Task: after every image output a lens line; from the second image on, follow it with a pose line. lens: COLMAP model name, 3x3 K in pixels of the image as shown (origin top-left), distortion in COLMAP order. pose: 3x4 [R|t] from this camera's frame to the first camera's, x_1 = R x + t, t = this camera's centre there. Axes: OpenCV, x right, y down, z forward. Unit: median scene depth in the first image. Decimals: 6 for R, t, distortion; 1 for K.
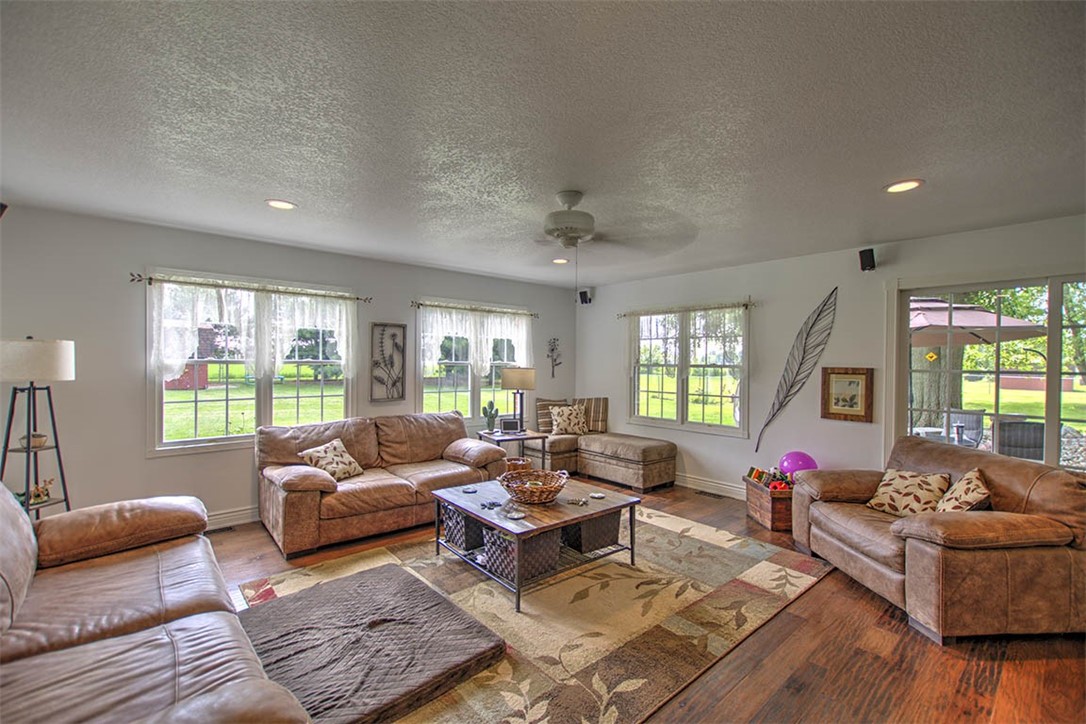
lens RADIAL K [[469.7, 0, 538.4], [0, 469.7, 366.9], [0, 0, 1]] dist [0.007506, -0.003480]
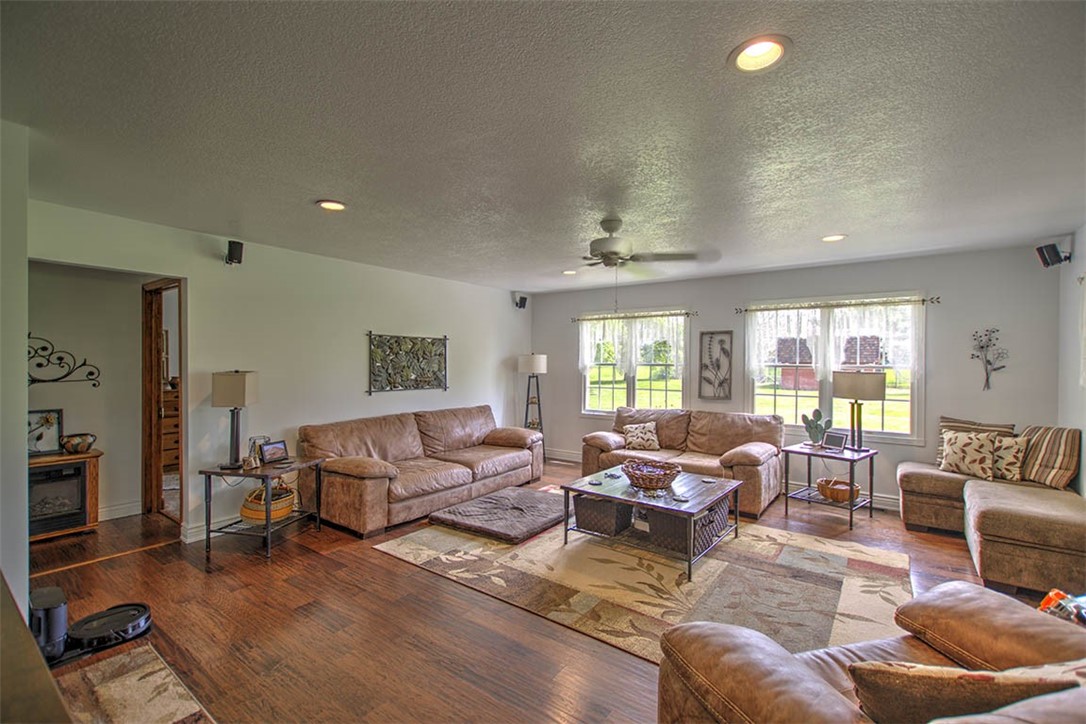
lens RADIAL K [[469.7, 0, 543.2], [0, 469.7, 367.1], [0, 0, 1]] dist [0.007506, -0.003480]
pose [[0.219443, 0.003159, -0.975620, 0.734002], [-0.014675, 0.999892, -0.000063, 0.001340], [0.975515, 0.014331, 0.219466, 0.355271]]
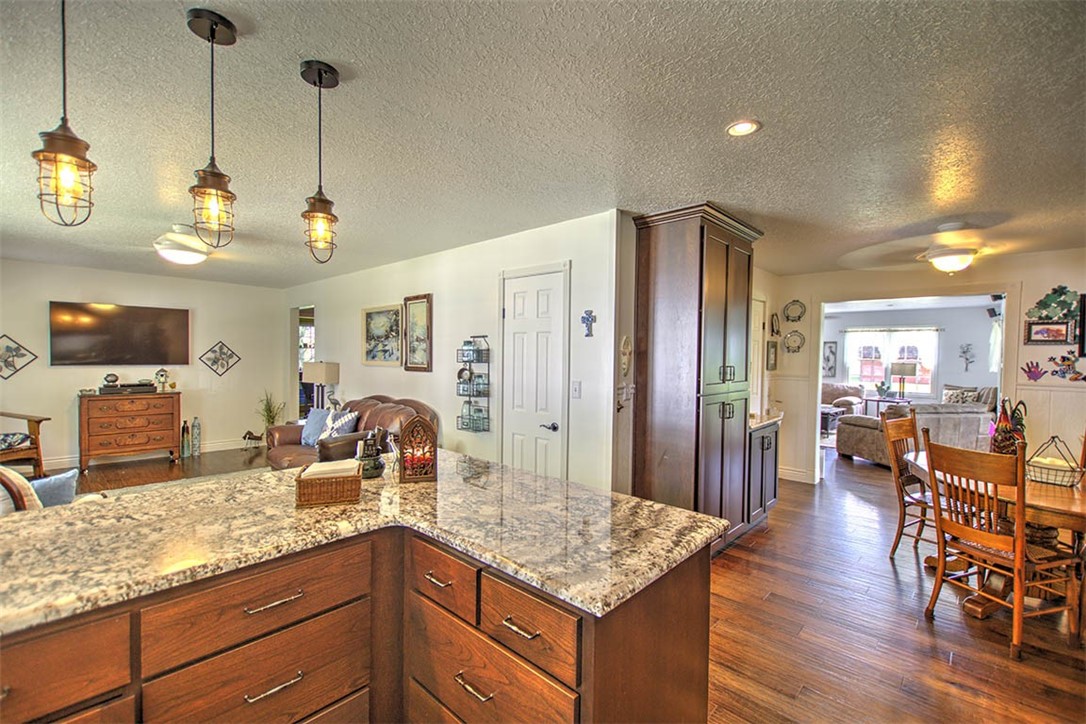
lens RADIAL K [[469.7, 0, 543.9], [0, 469.7, 364.4], [0, 0, 1]] dist [0.007506, -0.003480]
pose [[0.104506, 0.014106, -0.994424, 1.797584], [-0.023884, 0.999647, 0.011670, 0.020242], [0.994237, 0.022531, 0.104806, -0.562755]]
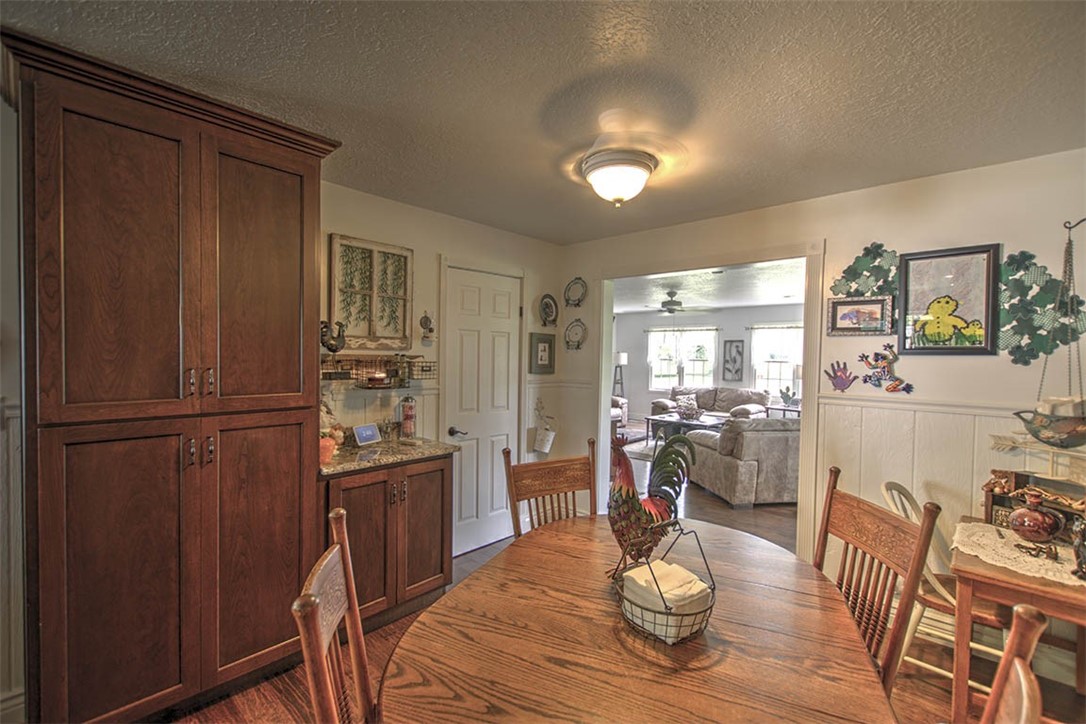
lens RADIAL K [[469.7, 0, 548.9], [0, 469.7, 365.9], [0, 0, 1]] dist [0.007506, -0.003480]
pose [[0.125434, 0.013411, -0.992011, 1.536913], [-0.026031, 0.999609, 0.010222, 0.012018], [0.991760, 0.024541, 0.125734, 0.022766]]
